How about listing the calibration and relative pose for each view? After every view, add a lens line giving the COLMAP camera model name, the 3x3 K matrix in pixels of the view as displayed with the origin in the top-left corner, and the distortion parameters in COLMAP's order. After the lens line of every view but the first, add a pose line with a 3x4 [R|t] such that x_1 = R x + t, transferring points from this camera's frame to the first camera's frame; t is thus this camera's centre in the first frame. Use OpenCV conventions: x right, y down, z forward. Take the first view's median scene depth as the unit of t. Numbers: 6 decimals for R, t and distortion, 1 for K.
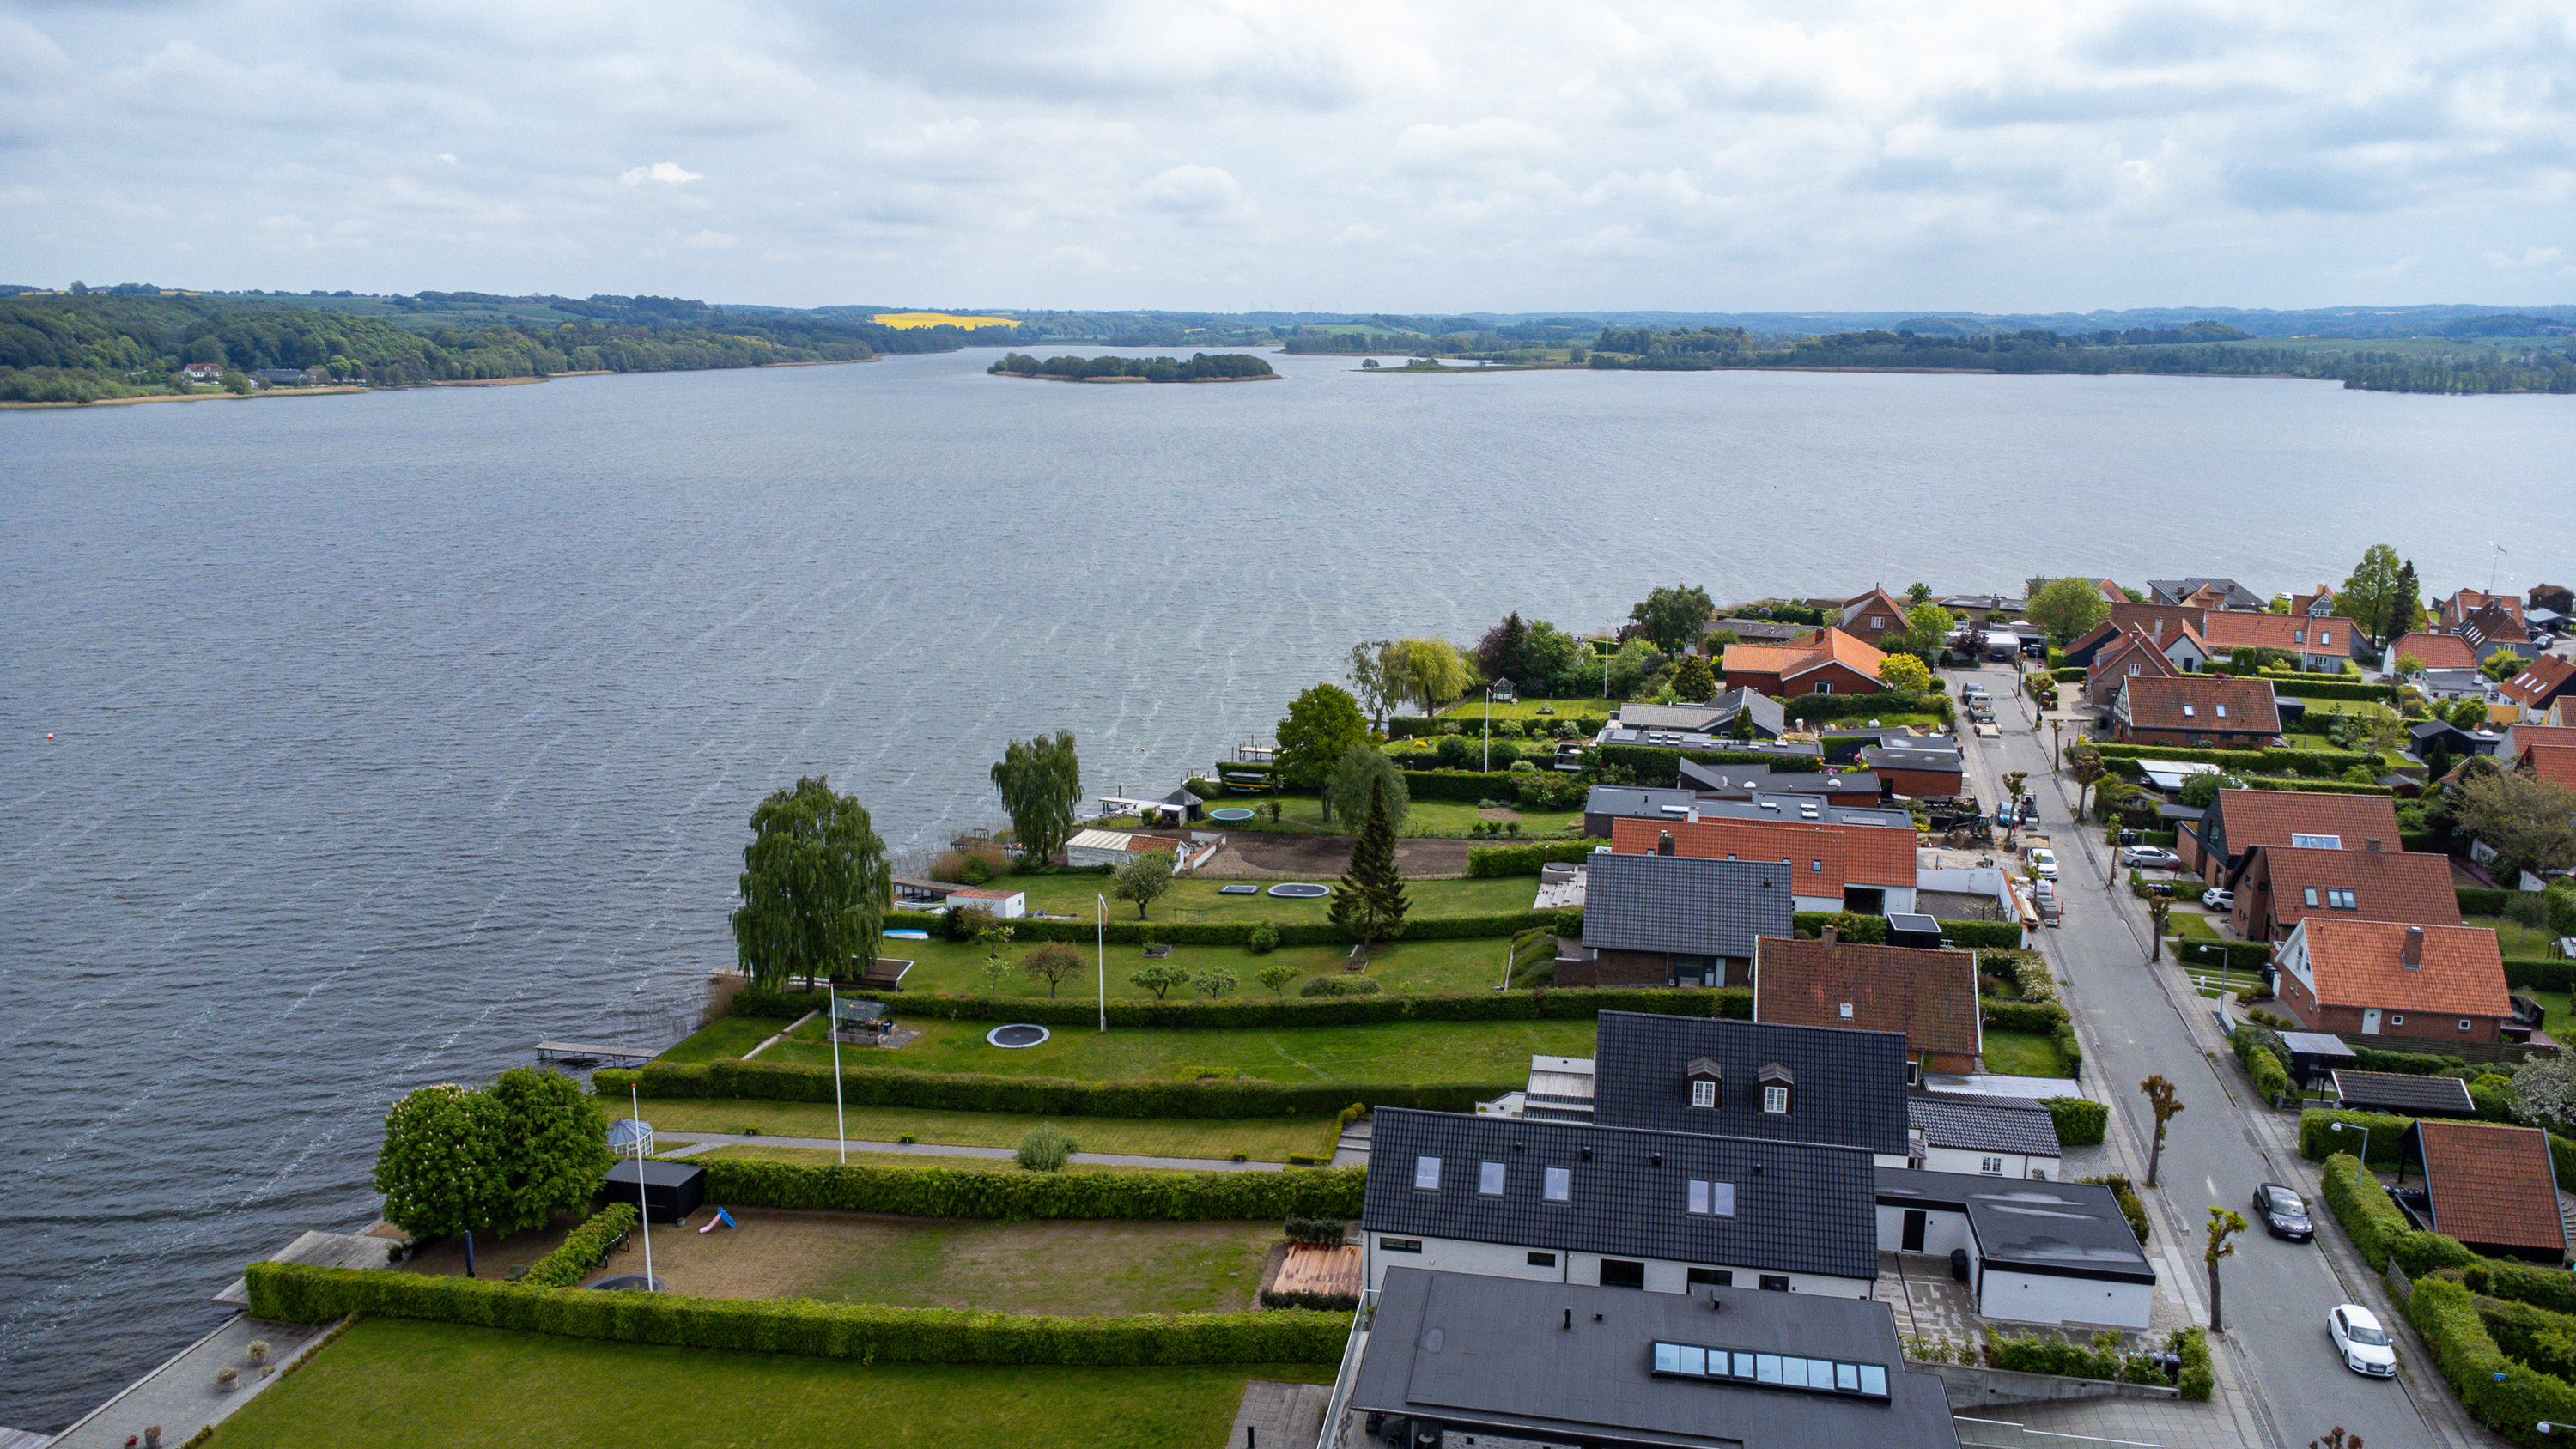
lens RADIAL K [[1878.6, 0, 1288.0], [0, 1878.6, 724.5], [0, 0, 1]] dist [0.052322, -0.065987]
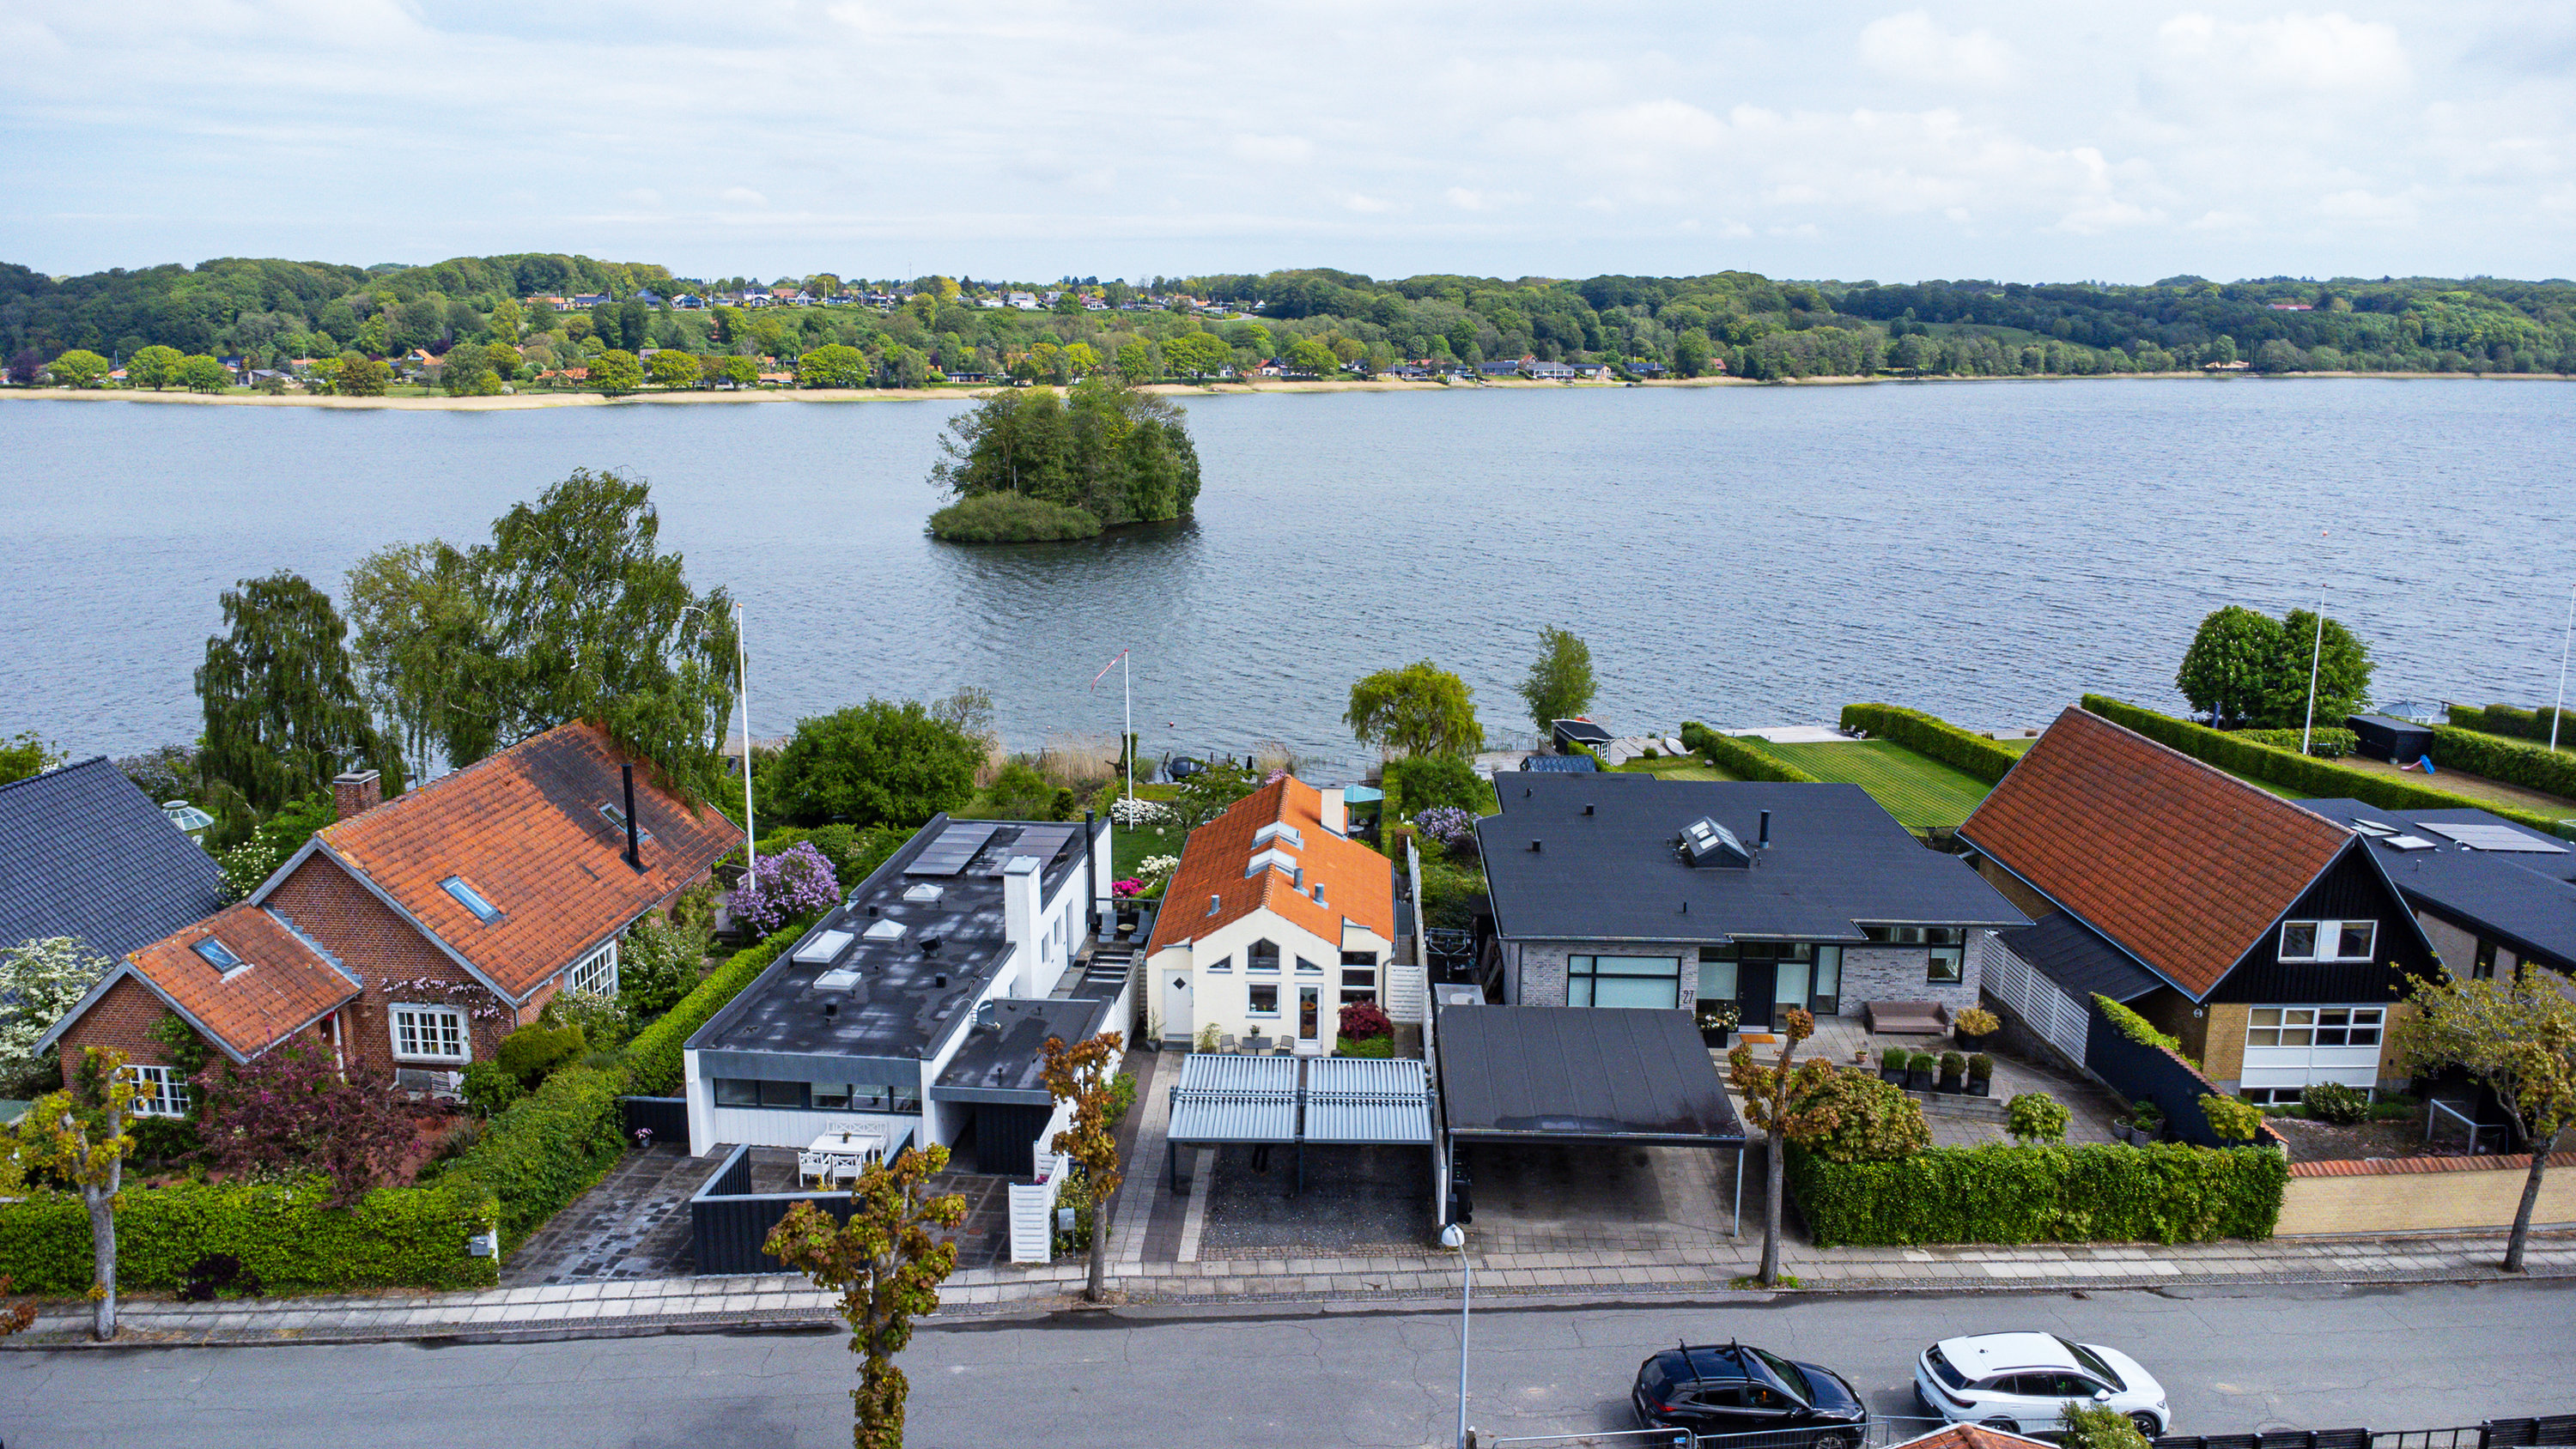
lens RADIAL K [[1878.6, 0, 1288.0], [0, 1878.6, 724.5], [0, 0, 1]] dist [0.052322, -0.065987]
pose [[0.358534, 0.198119, -0.912251, 0.334321], [-0.207753, 0.969647, 0.128932, 0.156602], [0.910106, 0.143296, 0.388811, -0.062212]]
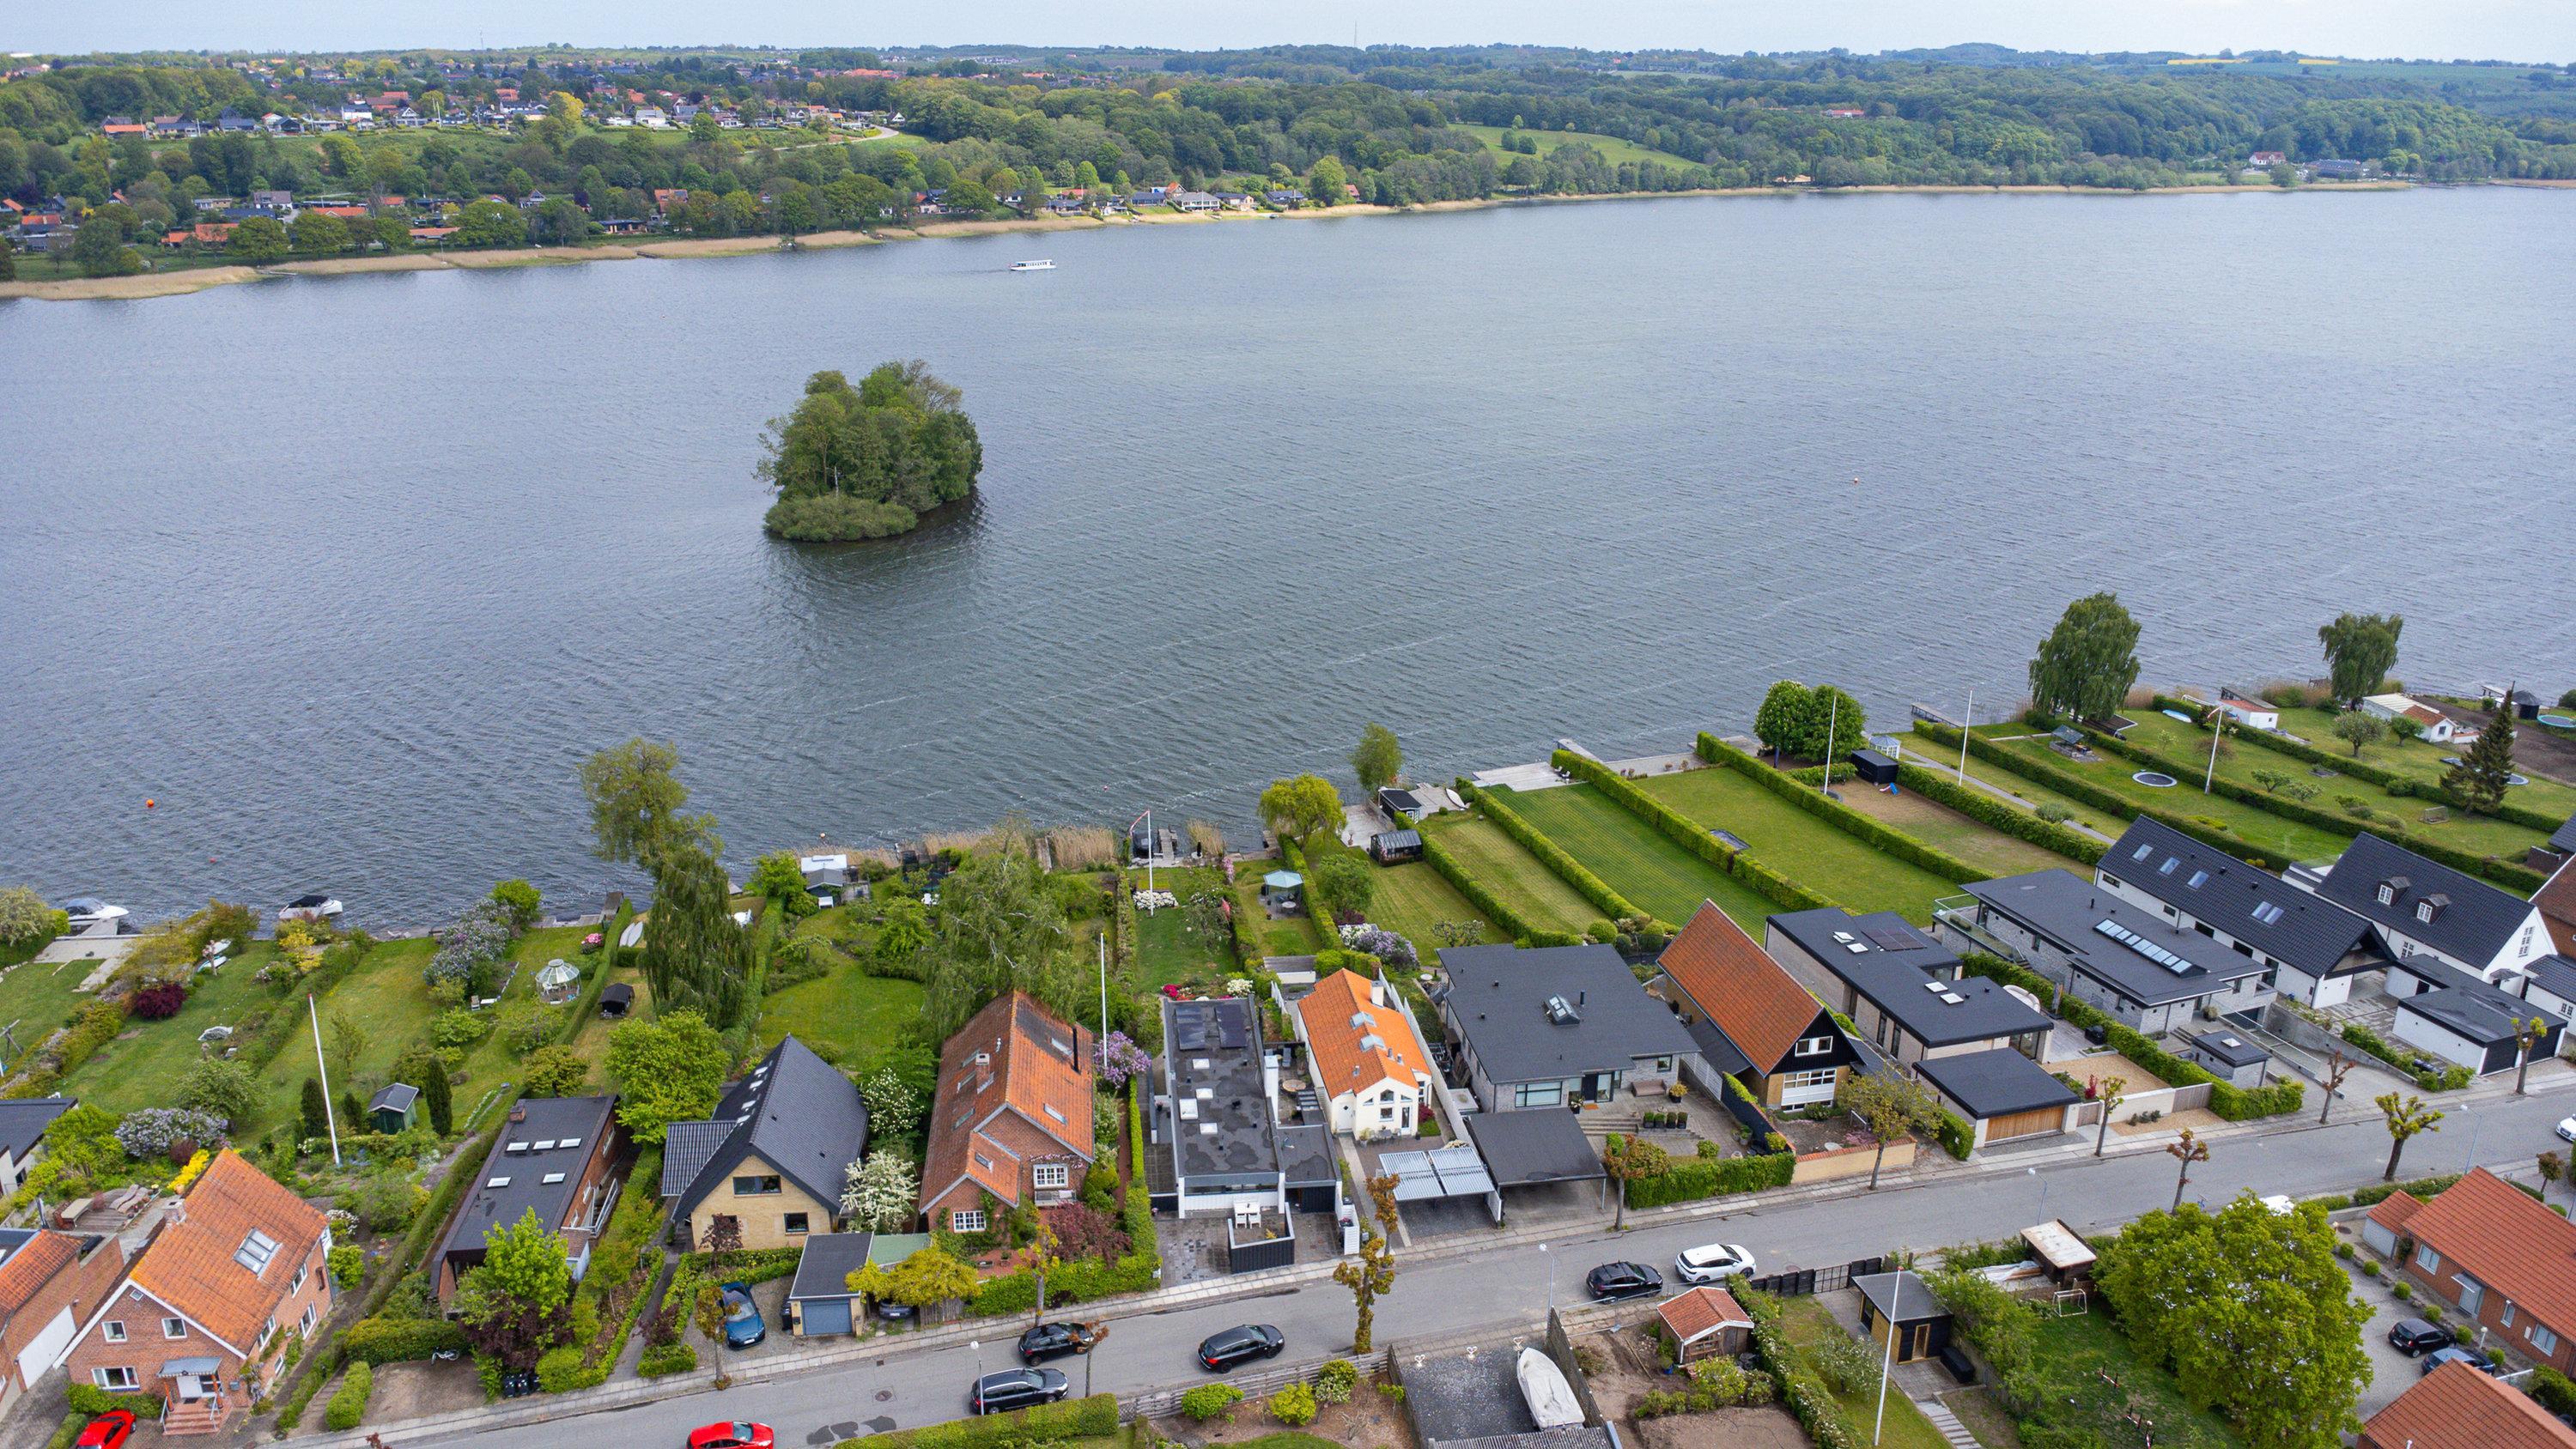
lens RADIAL K [[1878.6, 0, 1288.0], [0, 1878.6, 724.5], [0, 0, 1]] dist [0.052322, -0.065987]
pose [[0.539807, 0.283553, -0.792595, 0.586766], [-0.188388, 0.958371, 0.214556, -0.068290], [0.820438, 0.033497, 0.570753, -0.416689]]
